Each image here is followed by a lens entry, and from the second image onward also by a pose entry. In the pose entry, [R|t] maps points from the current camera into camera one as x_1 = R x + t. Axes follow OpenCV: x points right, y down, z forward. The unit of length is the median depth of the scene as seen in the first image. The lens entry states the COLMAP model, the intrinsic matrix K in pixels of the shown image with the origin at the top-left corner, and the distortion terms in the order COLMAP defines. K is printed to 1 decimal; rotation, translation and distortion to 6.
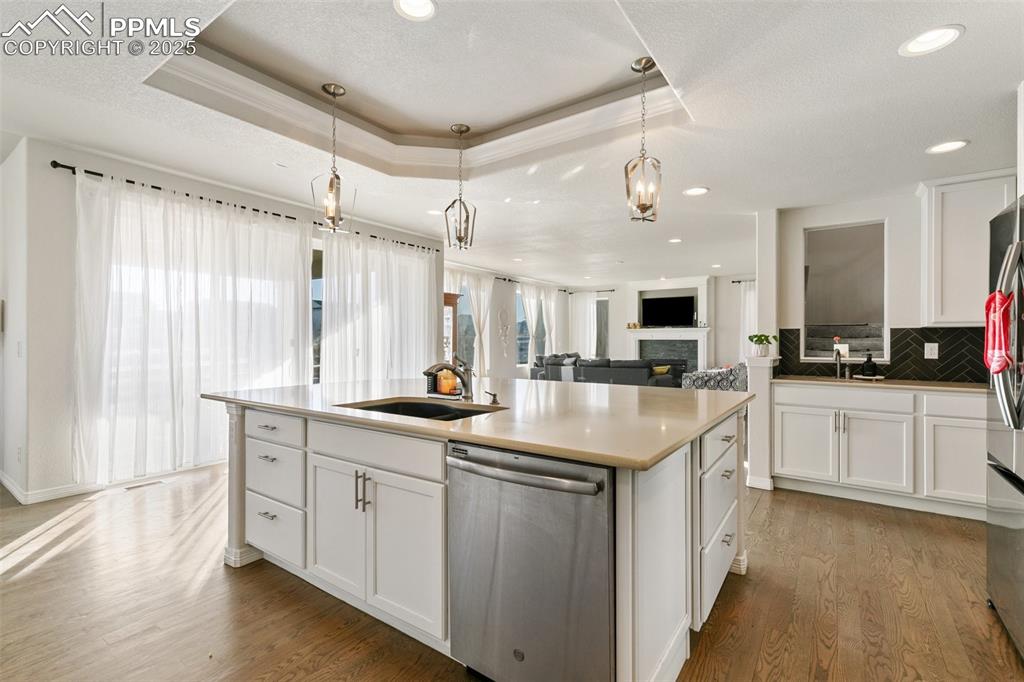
lens RADIAL K [[464.1, 0, 516.5], [0, 464.1, 340.3], [0, 0, 1]] dist [0.004445, 0.001040]
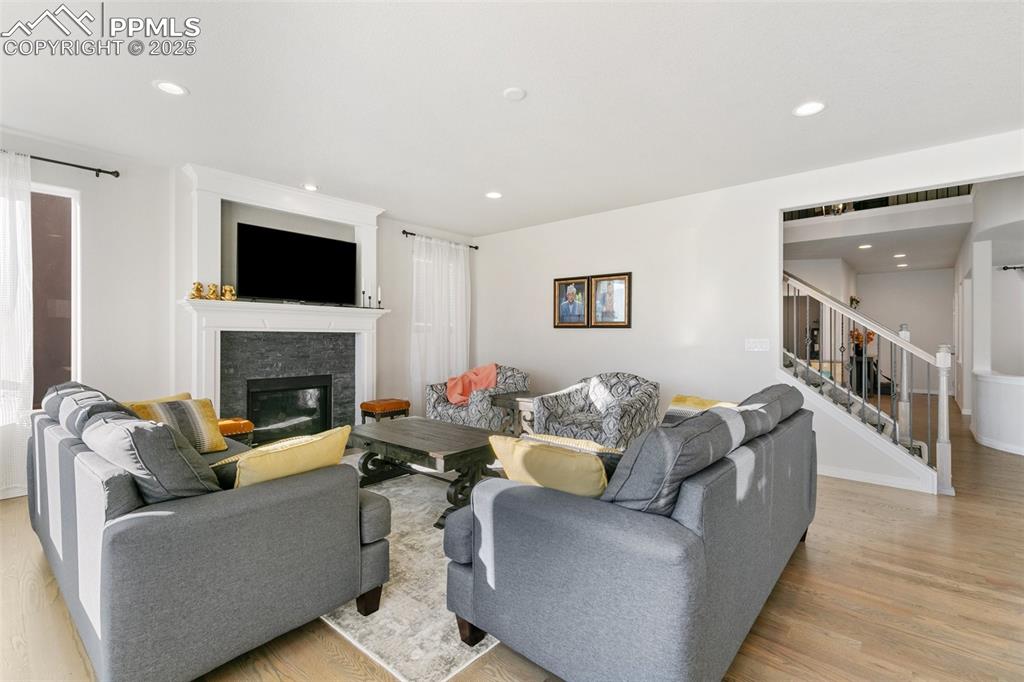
lens RADIAL K [[464.1, 0, 512.9], [0, 464.1, 335.4], [0, 0, 1]] dist [0.004445, 0.001040]
pose [[0.130274, 0.001679, 0.991477, -0.041065], [-0.007106, 0.999974, -0.000760, 0.000393], [-0.991453, -0.006947, 0.130282, 0.397515]]
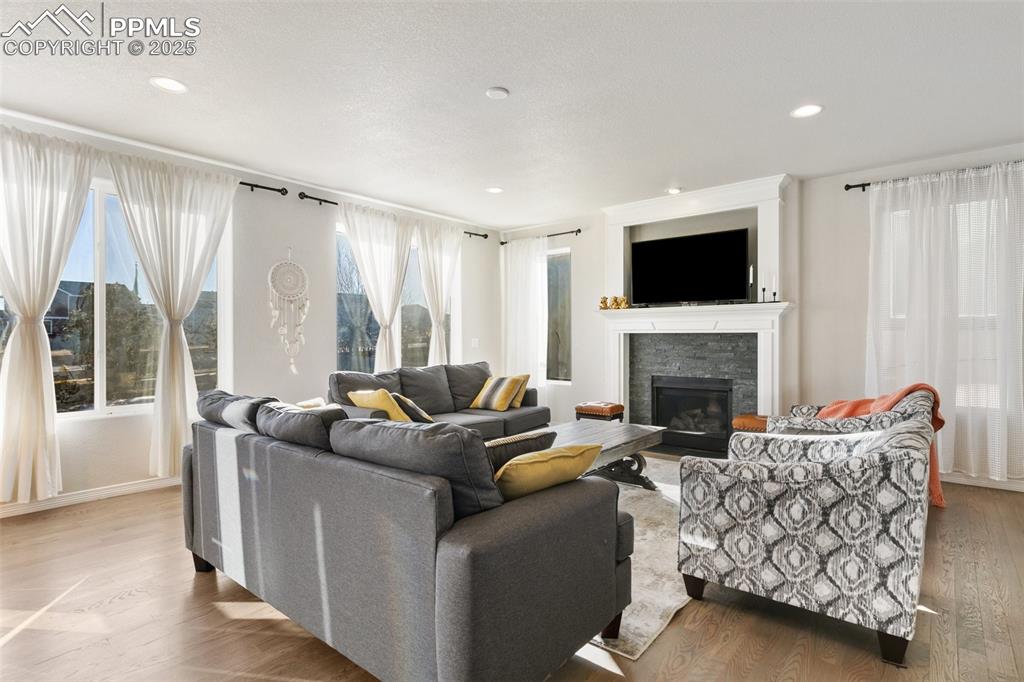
lens RADIAL K [[512.8, 0, 519.2], [0, 512.8, 339.9], [0, 0, 1]] dist [-0.011896, 0.001823]
pose [[0.995937, -0.003119, -0.089998, 0.112478], [0.003595, 0.999980, 0.005119, 0.001120], [0.089980, -0.005422, 0.995929, 0.269645]]
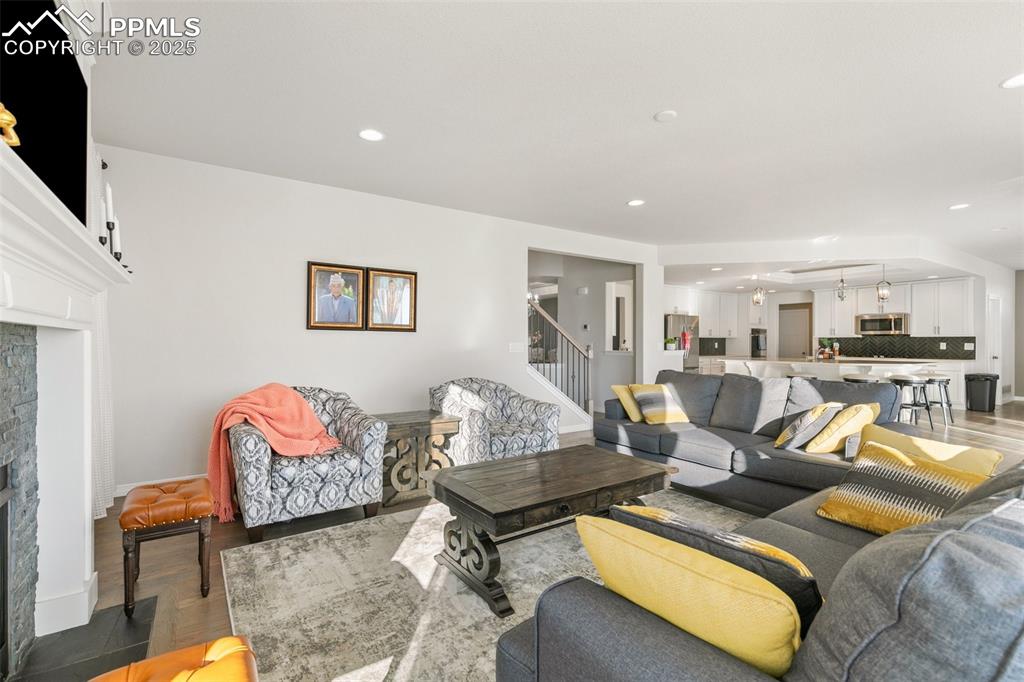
lens RADIAL K [[464.1, 0, 515.0], [0, 464.1, 340.8], [0, 0, 1]] dist [0.004445, 0.001040]
pose [[-0.932222, -0.001432, 0.361885, 0.083584], [-0.003348, 0.999984, -0.004667, 0.001256], [-0.361872, -0.005563, -0.932211, 0.567753]]
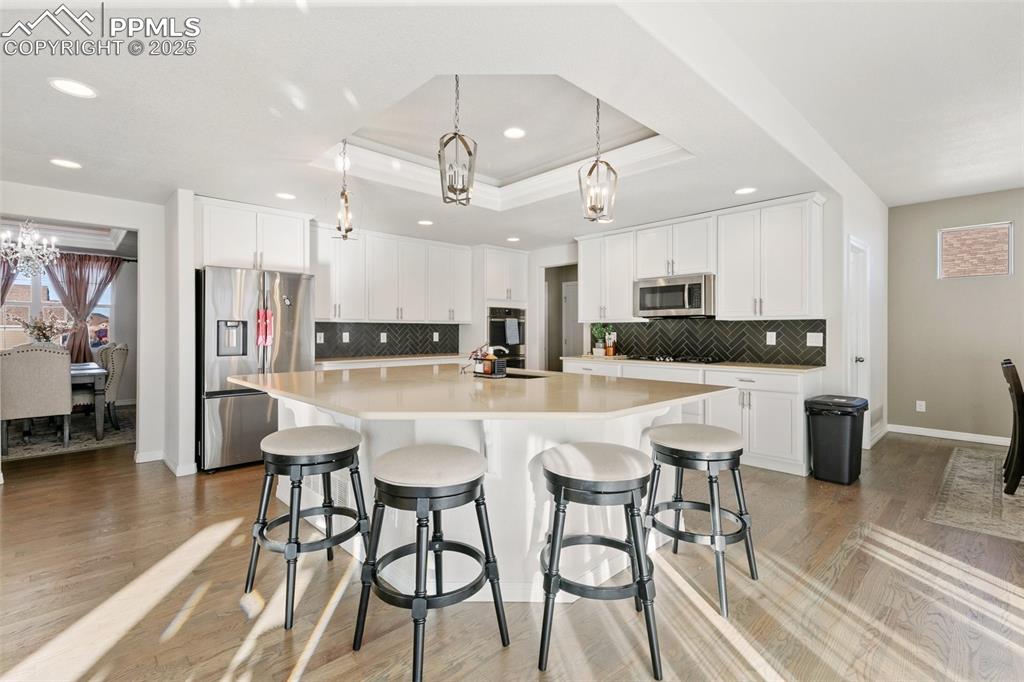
lens RADIAL K [[464.1, 0, 511.4], [0, 464.1, 332.0], [0, 0, 1]] dist [0.004445, 0.001040]
pose [[-0.978788, -0.001888, 0.204866, -0.053283], [-0.002506, 0.999993, -0.002759, 0.000632], [-0.204859, -0.003214, -0.978786, 0.264023]]
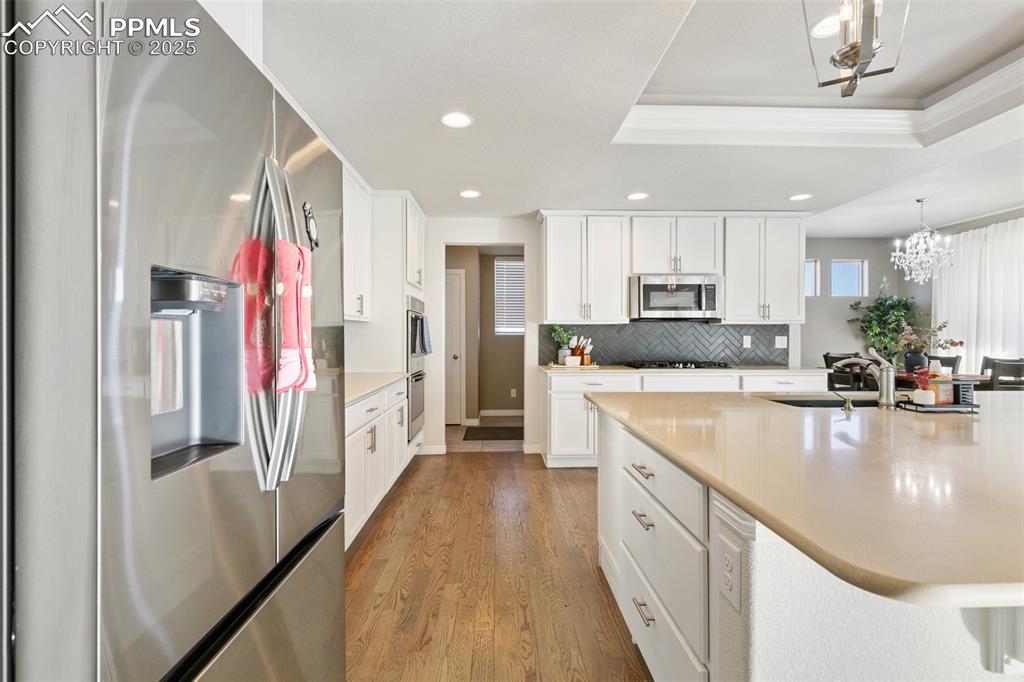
lens RADIAL K [[464.1, 0, 512.3], [0, 464.1, 338.2], [0, 0, 1]] dist [0.004445, 0.001040]
pose [[-0.804835, 0.001942, -0.593495, 0.101180], [0.001378, 0.999998, 0.001403, 0.000542], [0.593497, 0.000311, -0.804836, 0.144039]]
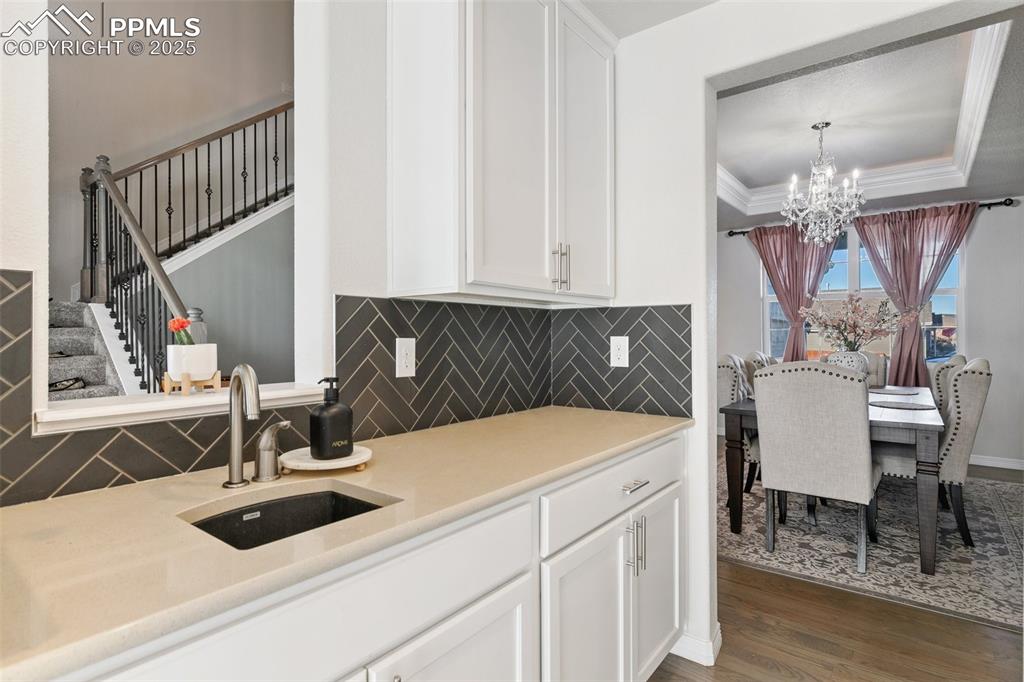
lens RADIAL K [[512.8, 0, 511.0], [0, 512.8, 338.1], [0, 0, 1]] dist [-0.011896, 0.001823]
pose [[0.076168, -0.004823, 0.997083, 0.081735], [0.001743, 0.999987, 0.004704, 0.000729], [-0.997093, 0.001379, 0.076175, 0.156976]]
